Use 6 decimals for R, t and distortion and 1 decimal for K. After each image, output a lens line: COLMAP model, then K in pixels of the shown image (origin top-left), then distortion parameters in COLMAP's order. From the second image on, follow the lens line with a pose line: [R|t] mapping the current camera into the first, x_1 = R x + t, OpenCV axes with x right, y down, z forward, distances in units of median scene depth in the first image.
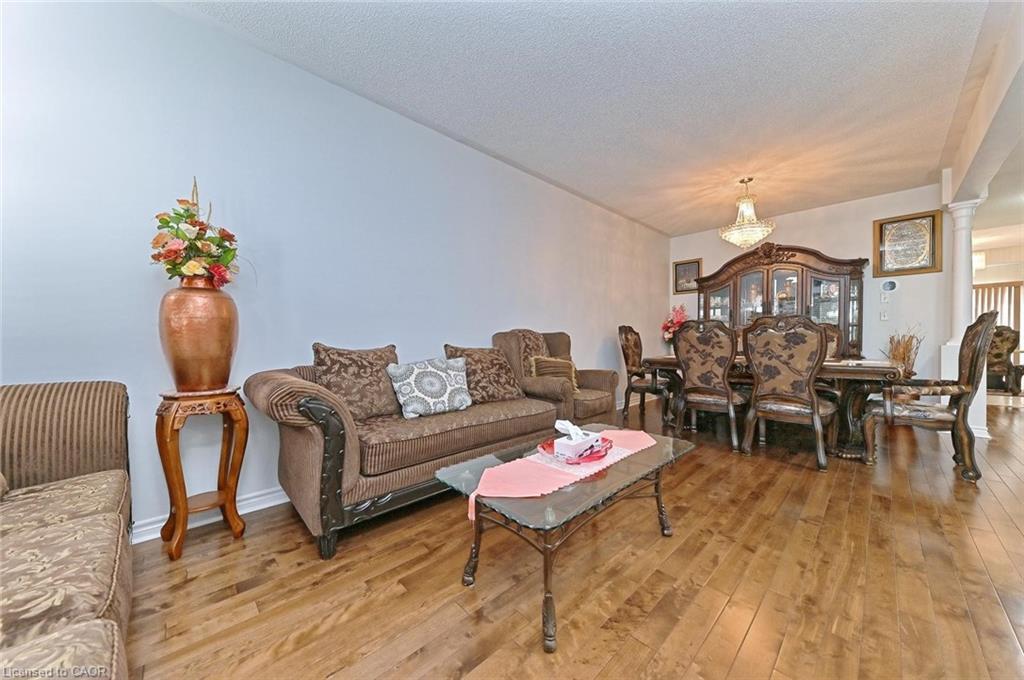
lens RADIAL K [[366.2, 0, 511.9], [0, 366.2, 342.4], [0, 0, 1]] dist [0.001697, 0.000076]
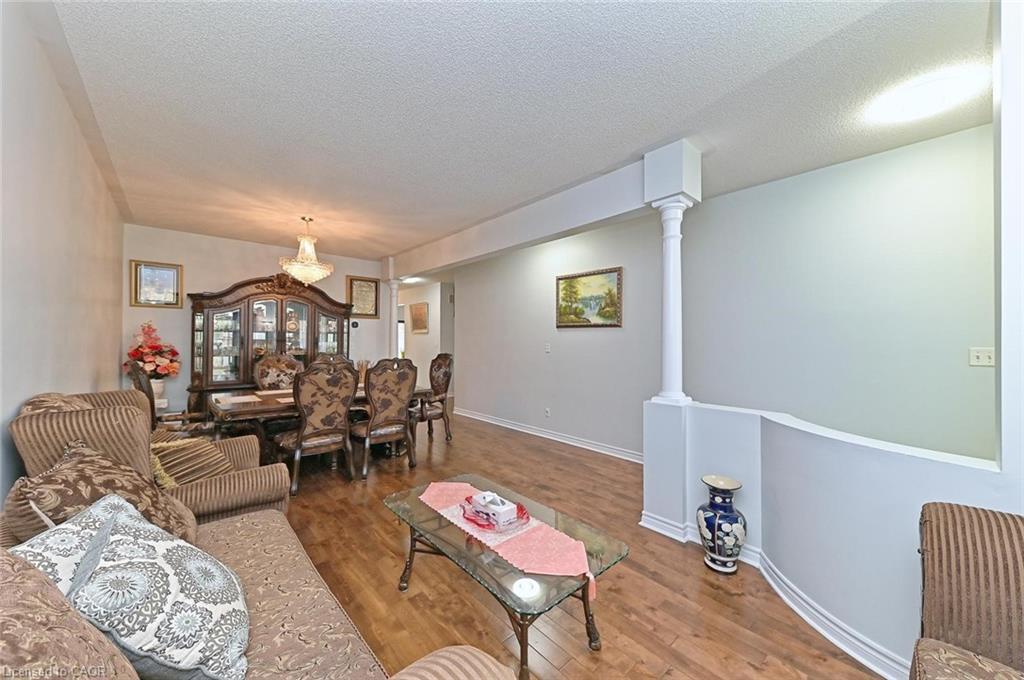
lens RADIAL K [[366.2, 0, 511.9], [0, 366.2, 342.4], [0, 0, 1]] dist [0.001697, 0.000076]
pose [[0.024361, -0.000703, 0.999703, -0.444106], [0.003568, 0.999993, 0.000617, -0.108210], [-0.999697, 0.003551, 0.024364, 0.467090]]
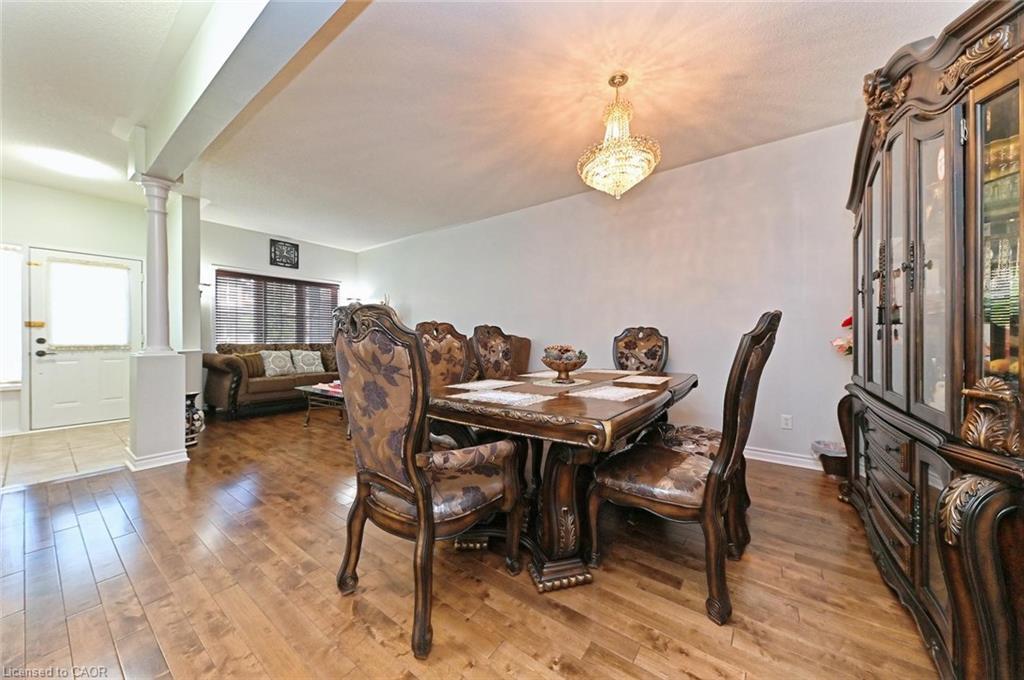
lens RADIAL K [[366.2, 0, 511.9], [0, 366.2, 342.4], [0, 0, 1]] dist [0.001697, 0.000076]
pose [[0.158311, -0.000516, -0.987389, 1.413743], [0.000780, 1.000000, -0.000398, -0.013726], [0.987389, -0.000707, 0.158311, 0.861156]]
